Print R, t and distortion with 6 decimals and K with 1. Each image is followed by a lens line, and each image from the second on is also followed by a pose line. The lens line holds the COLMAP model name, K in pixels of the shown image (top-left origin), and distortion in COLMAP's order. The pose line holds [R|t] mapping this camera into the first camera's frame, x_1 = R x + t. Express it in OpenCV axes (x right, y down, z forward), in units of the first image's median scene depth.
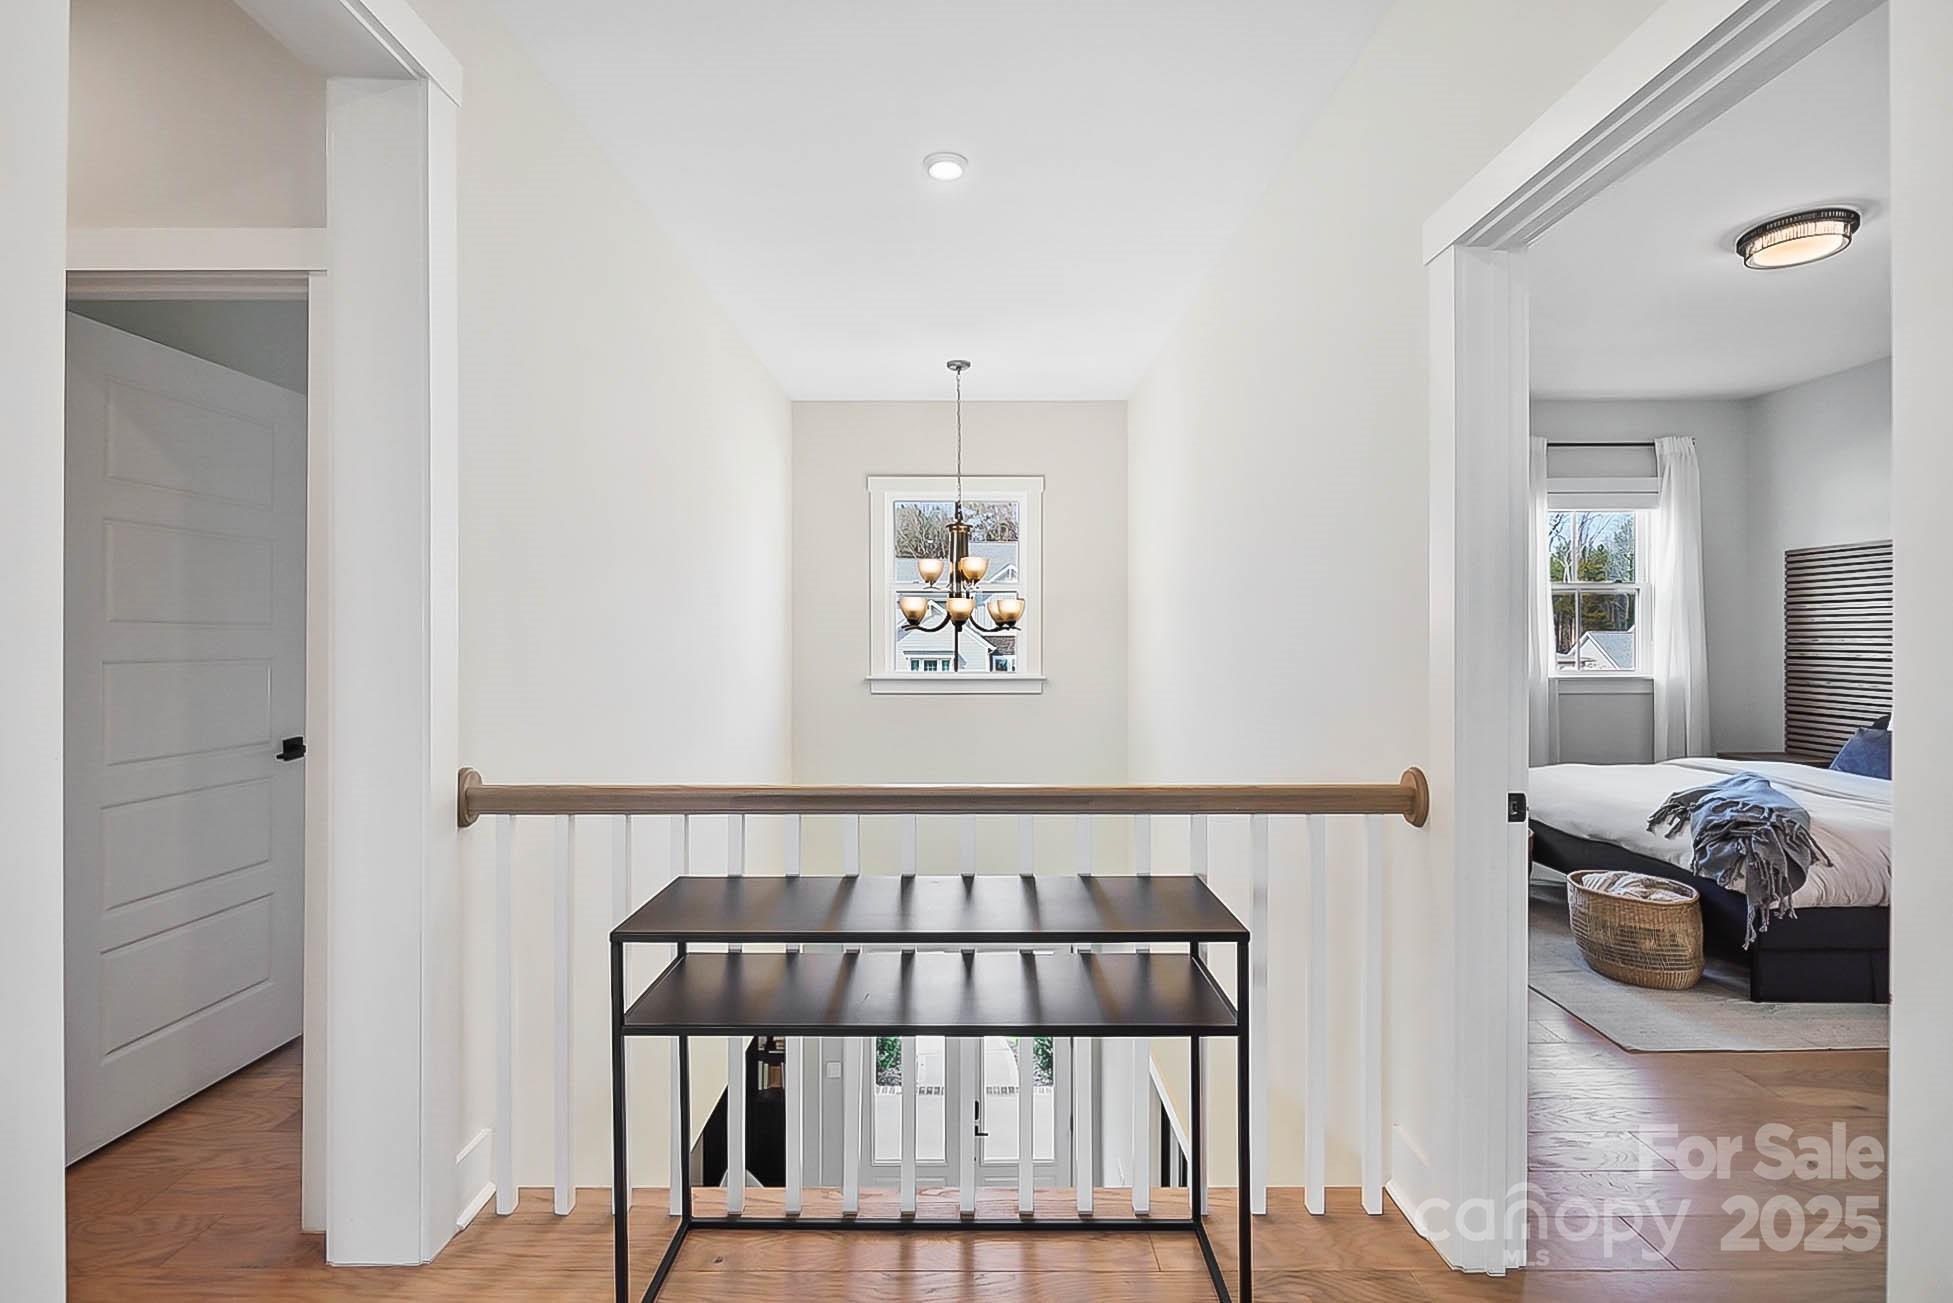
lens RADIAL K [[859.7, 0, 972.3], [0, 859.7, 638.1], [0, 0, 1]] dist [-0.004977, -0.000899]
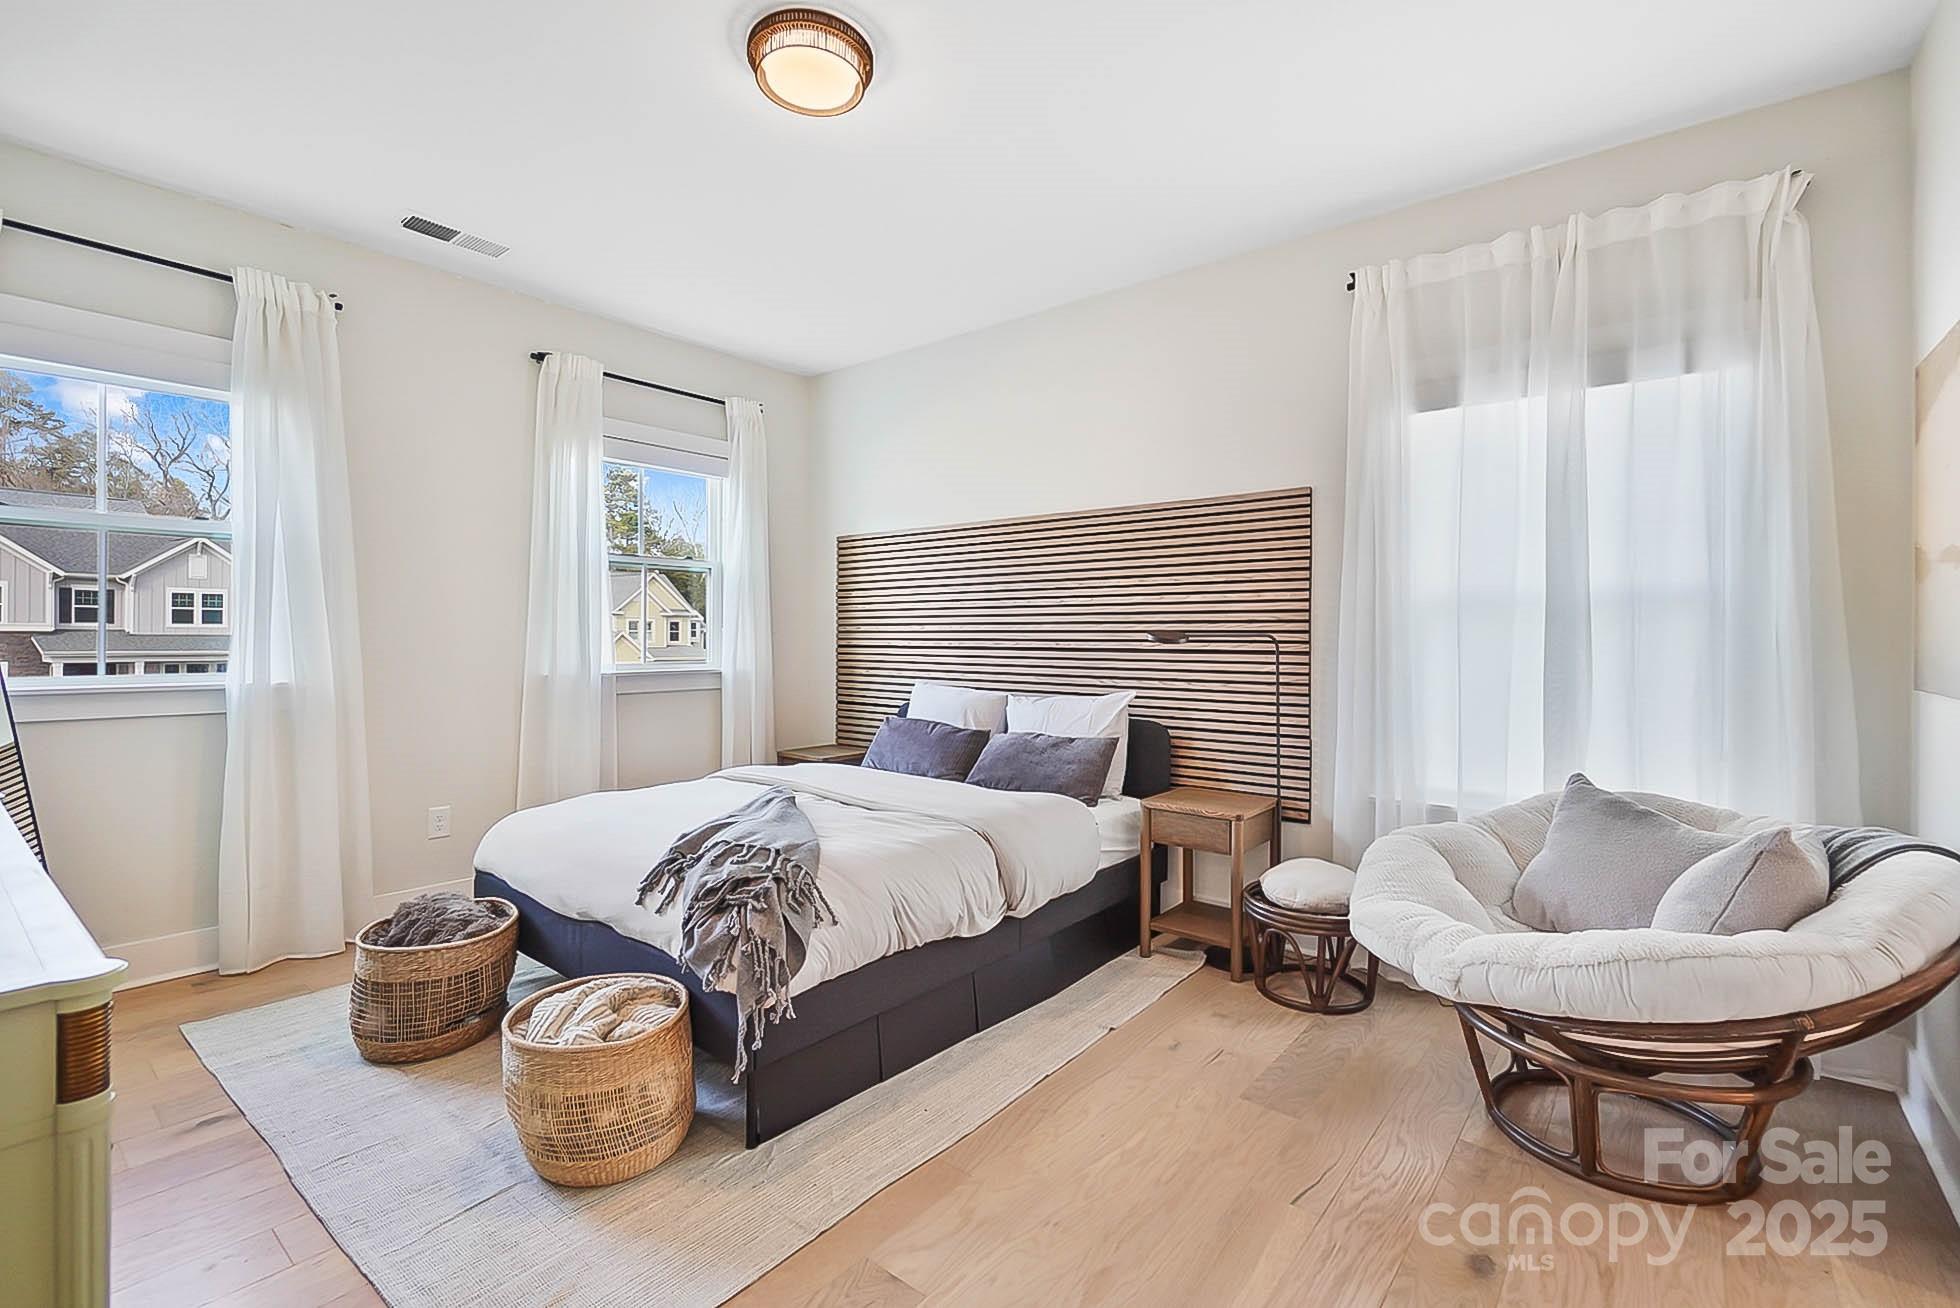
lens RADIAL K [[862.8, 0, 986.0], [0, 862.8, 645.2], [0, 0, 1]] dist [-0.004977, -0.000899]
pose [[0.627276, -0.002197, 0.778794, 0.481392], [-0.004402, 0.999970, 0.006367, 0.023799], [-0.778785, -0.007422, 0.627247, 0.414074]]
